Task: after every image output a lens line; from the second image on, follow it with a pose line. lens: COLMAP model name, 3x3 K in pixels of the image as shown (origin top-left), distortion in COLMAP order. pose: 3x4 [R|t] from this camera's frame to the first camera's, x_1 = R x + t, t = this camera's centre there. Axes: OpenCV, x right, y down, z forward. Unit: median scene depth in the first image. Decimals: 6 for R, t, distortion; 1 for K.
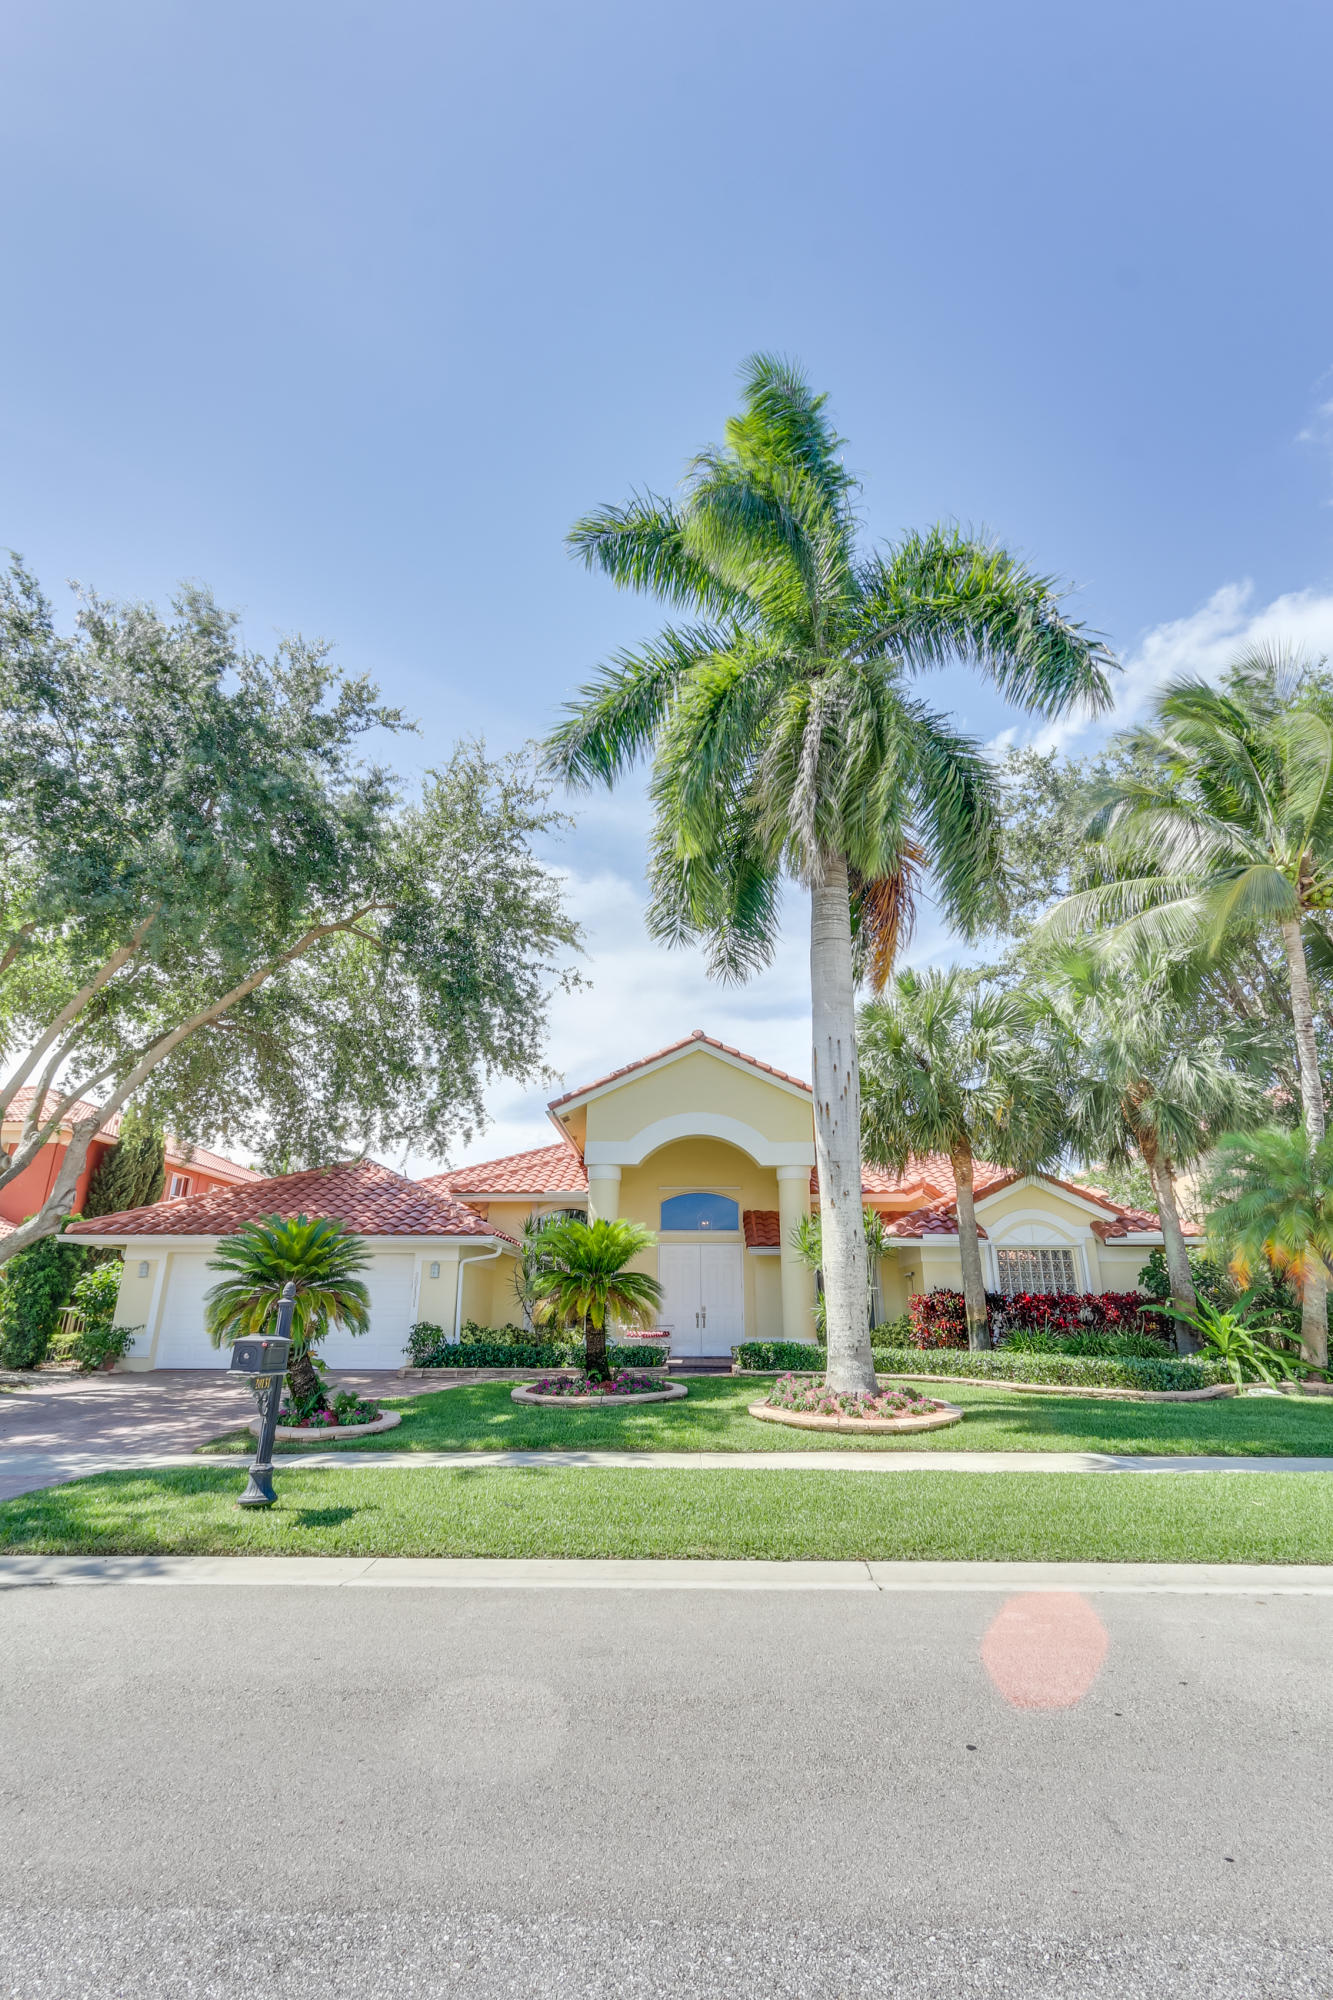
lens RADIAL K [[902.3, 0, 665.4], [0, 902.3, 1018.0], [0, 0, 1]] dist [0.001368, 0.000712]
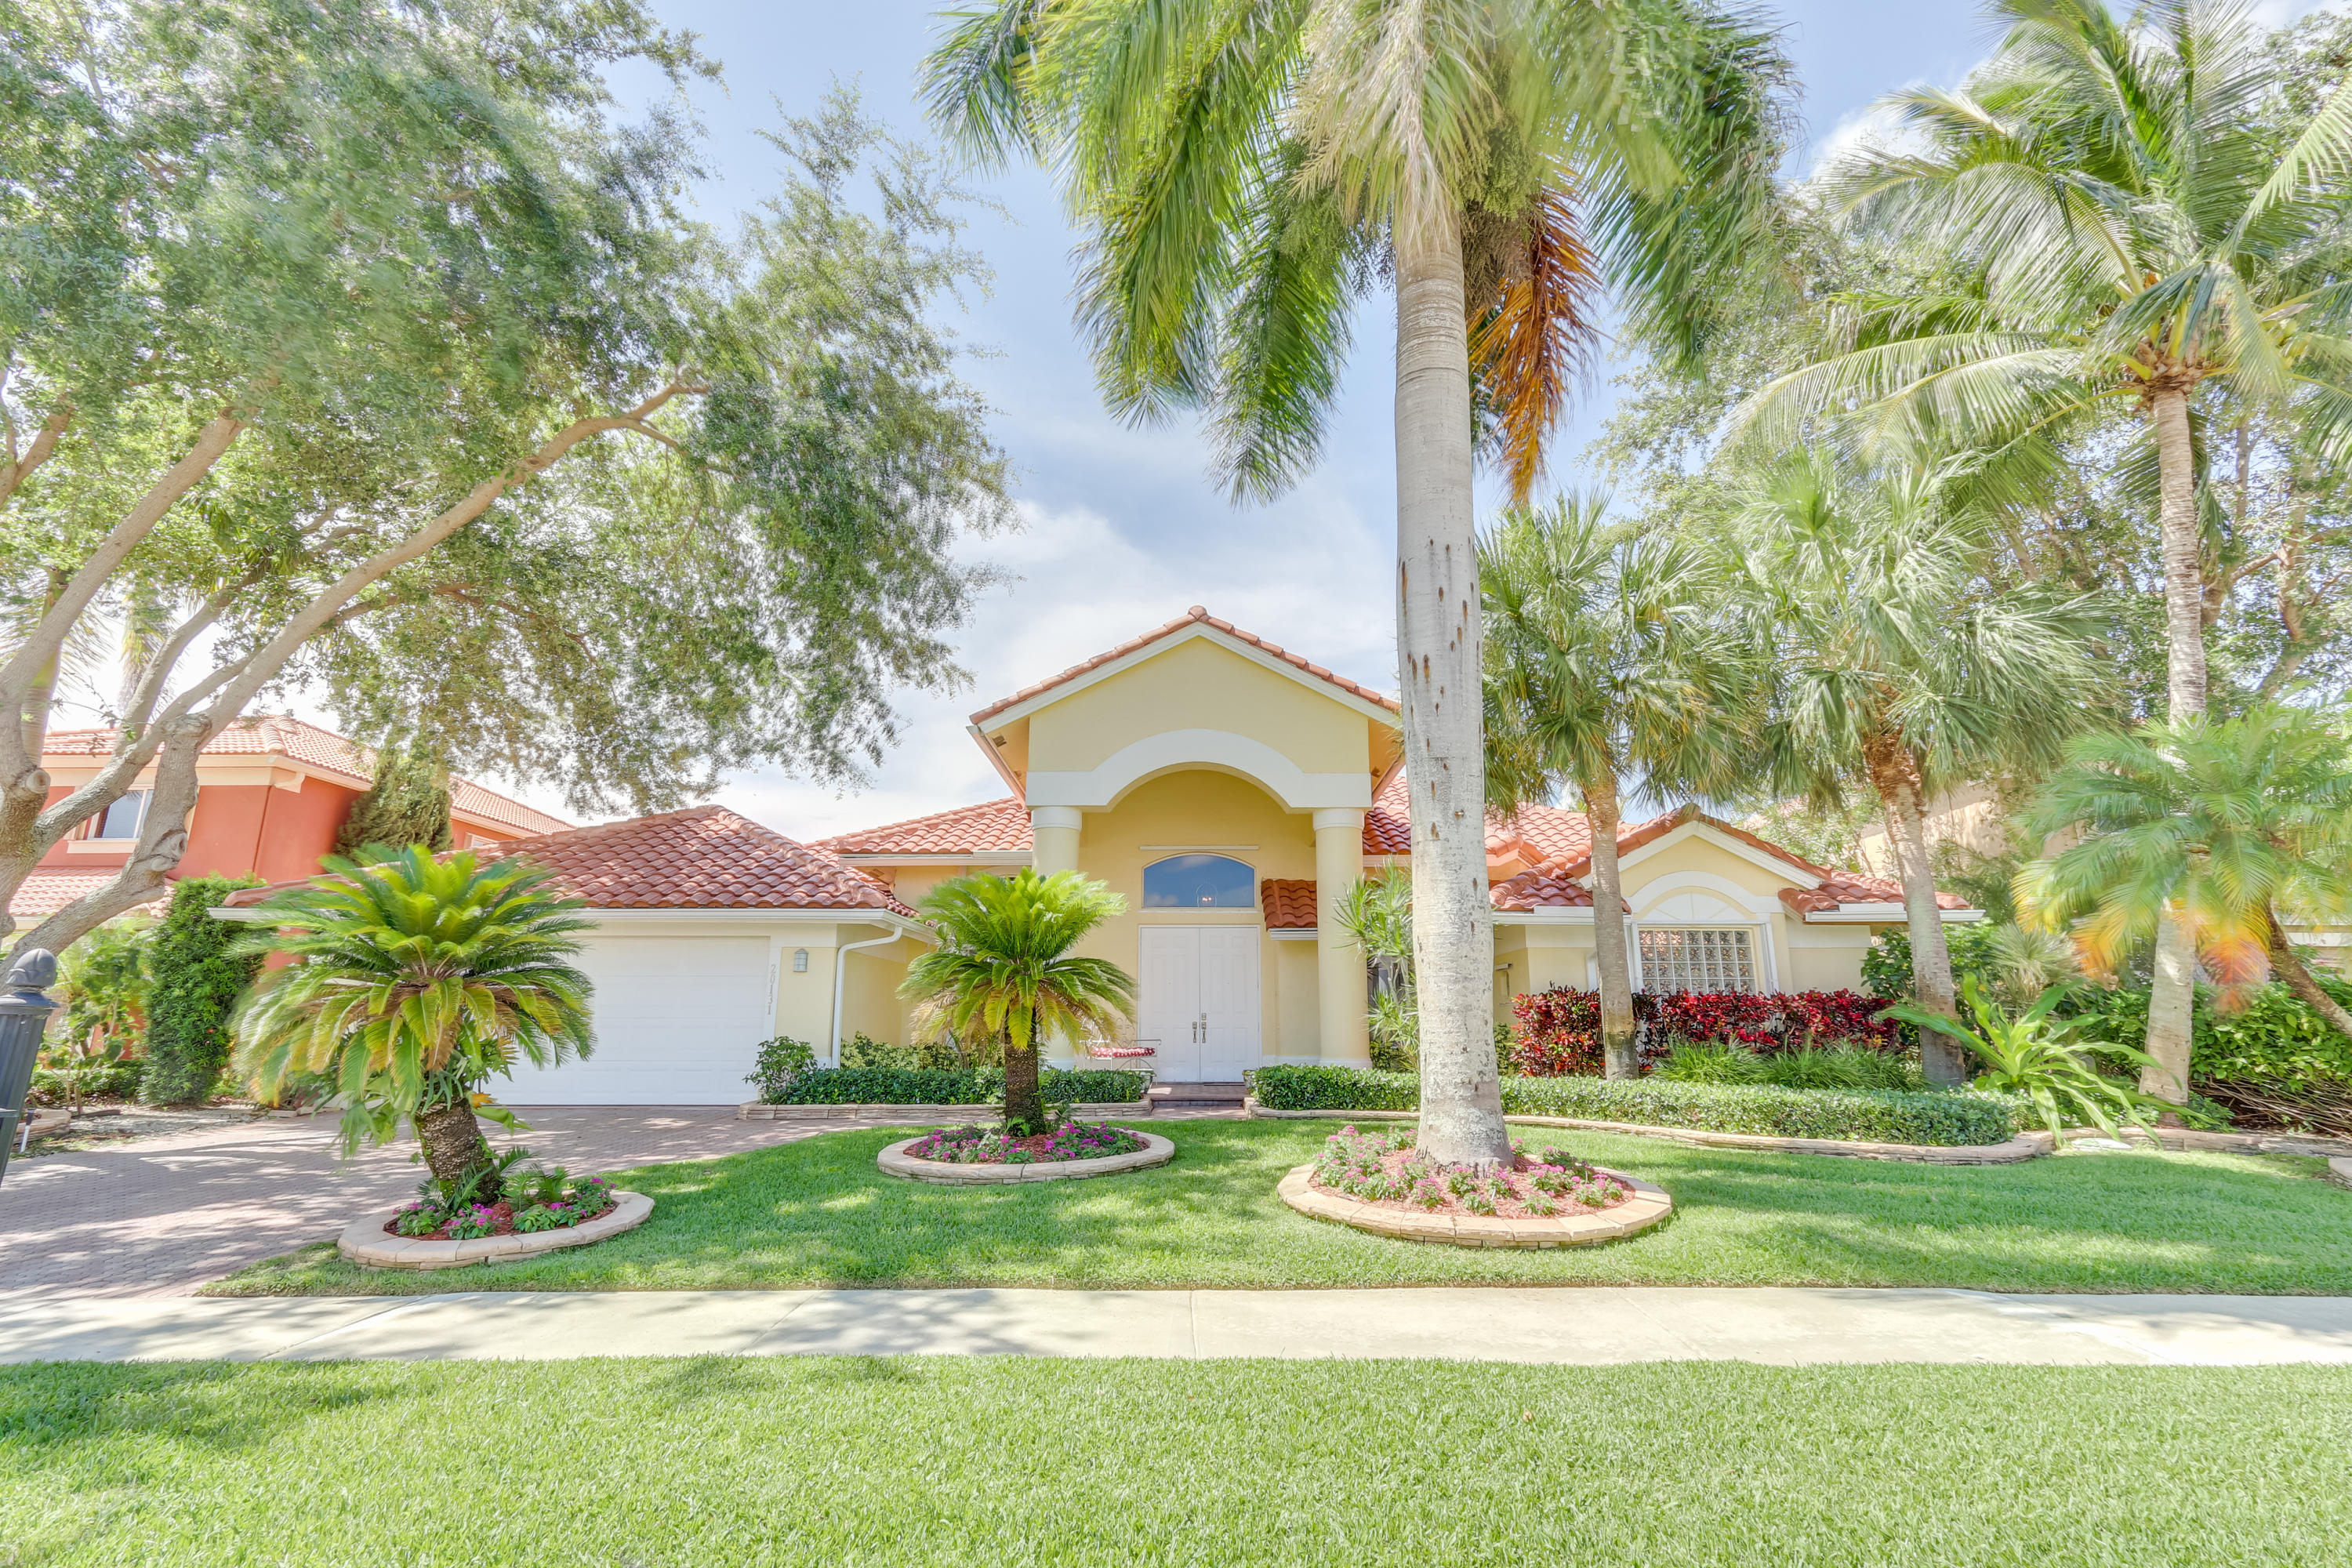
lens RADIAL K [[1061.2, 0, 1182.7], [0, 1061.2, 792.8], [0, 0, 1]] dist [0.001368, 0.000712]
pose [[0.999811, 0.001955, 0.019363, 0.012785], [-0.003961, 0.994555, 0.104133, 0.082423], [-0.019054, -0.104190, 0.994375, 0.256828]]
